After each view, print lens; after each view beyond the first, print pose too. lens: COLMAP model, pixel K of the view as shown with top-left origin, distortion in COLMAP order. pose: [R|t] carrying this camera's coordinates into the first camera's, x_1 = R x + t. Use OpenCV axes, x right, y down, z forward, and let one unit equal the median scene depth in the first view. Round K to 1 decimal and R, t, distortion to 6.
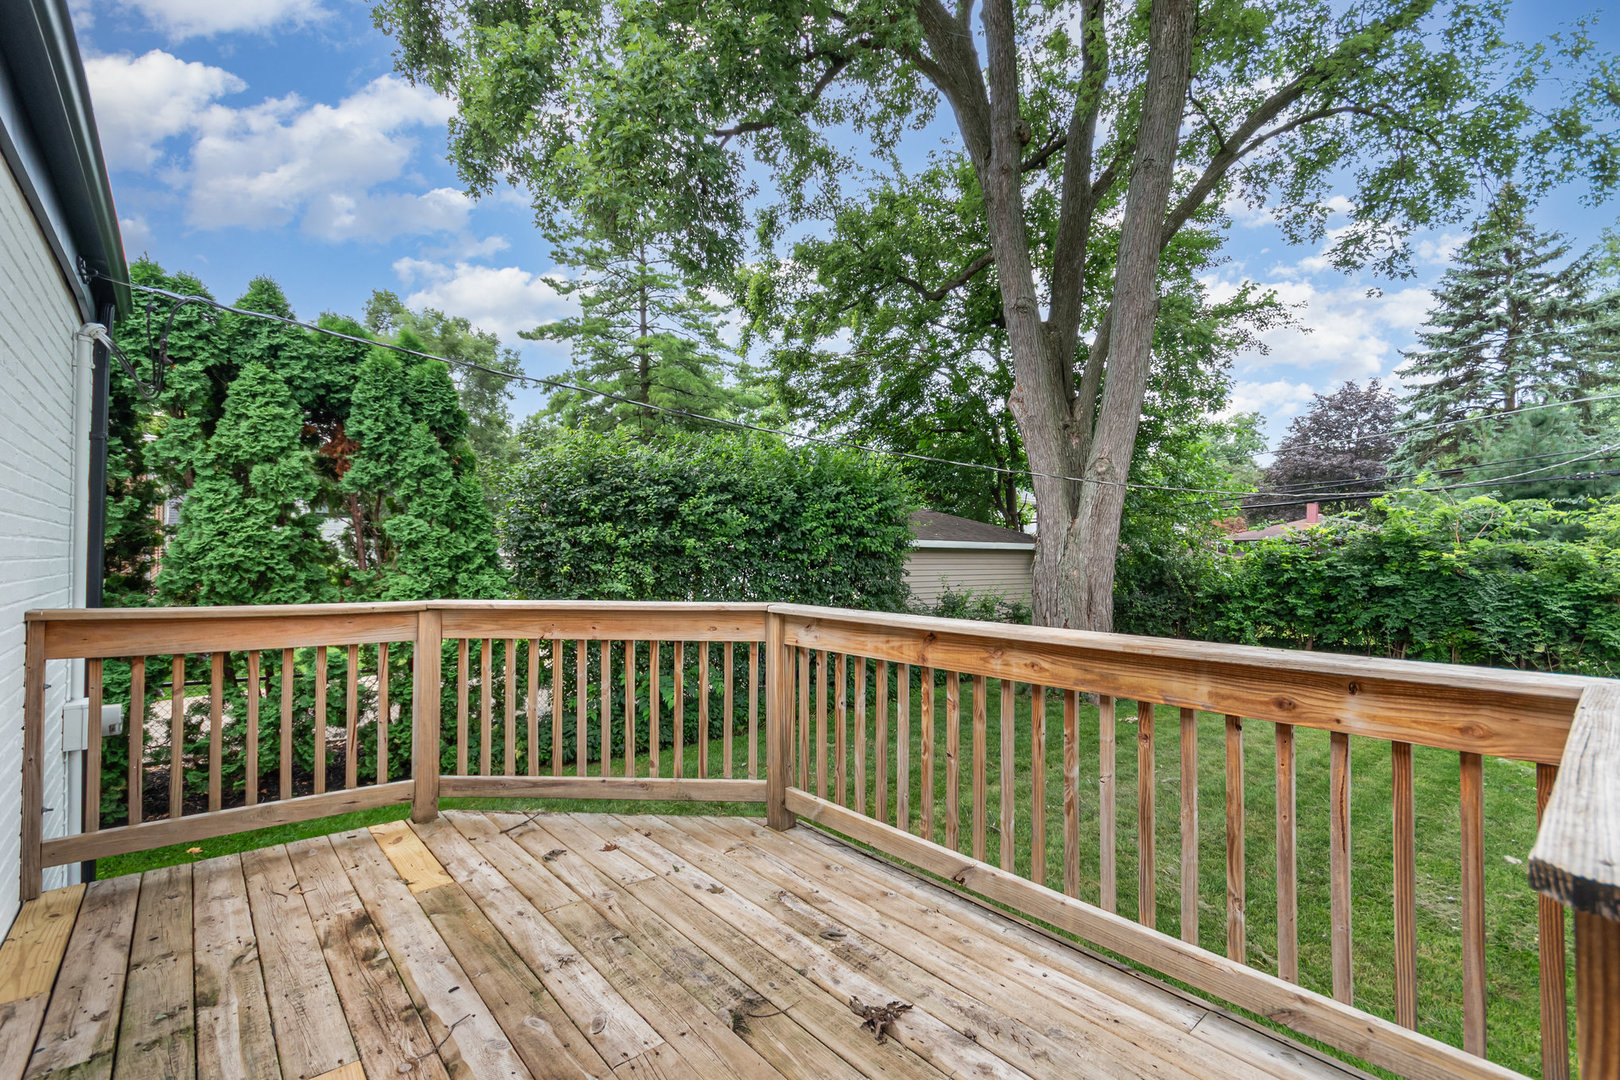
lens RADIAL K [[706.4, 0, 807.1], [0, 706.4, 543.4], [0, 0, 1]] dist [0.008258, -0.003026]
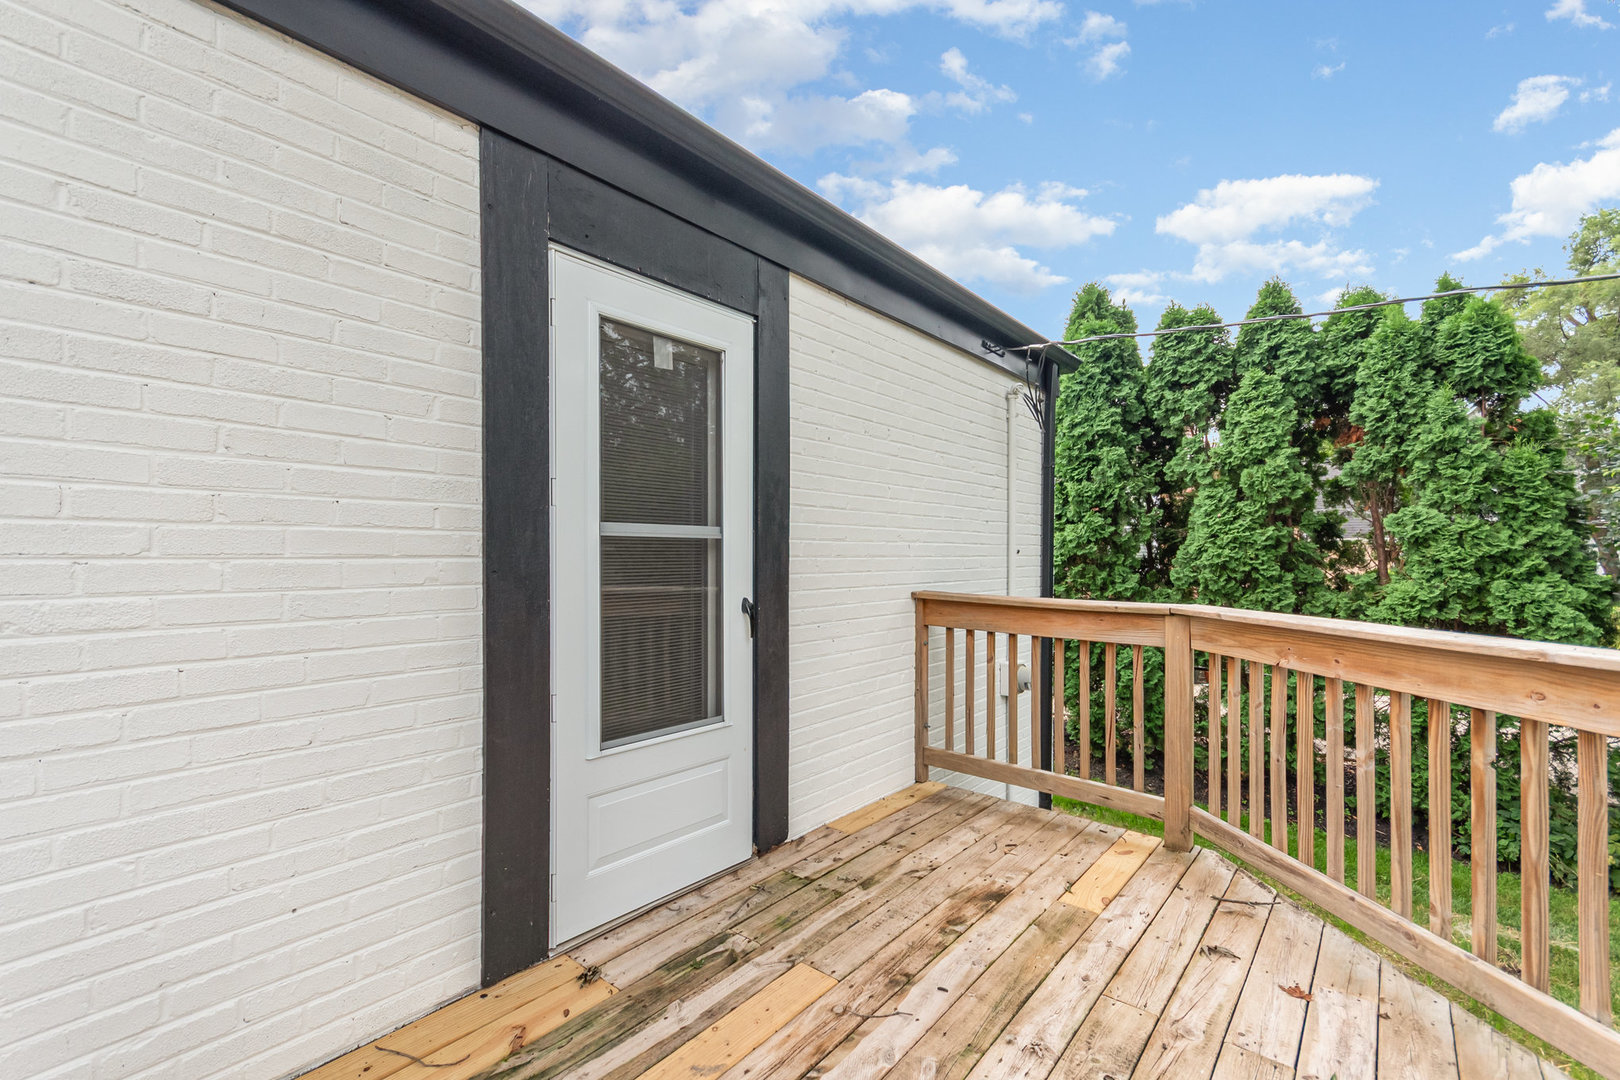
lens RADIAL K [[706.4, 0, 810.0], [0, 706.4, 554.4], [0, 0, 1]] dist [0.008258, -0.003026]
pose [[0.165334, -0.005950, -0.986220, 0.134147], [0.017976, 0.999834, -0.003019, 0.006195], [0.986074, -0.017229, 0.165413, 0.197504]]
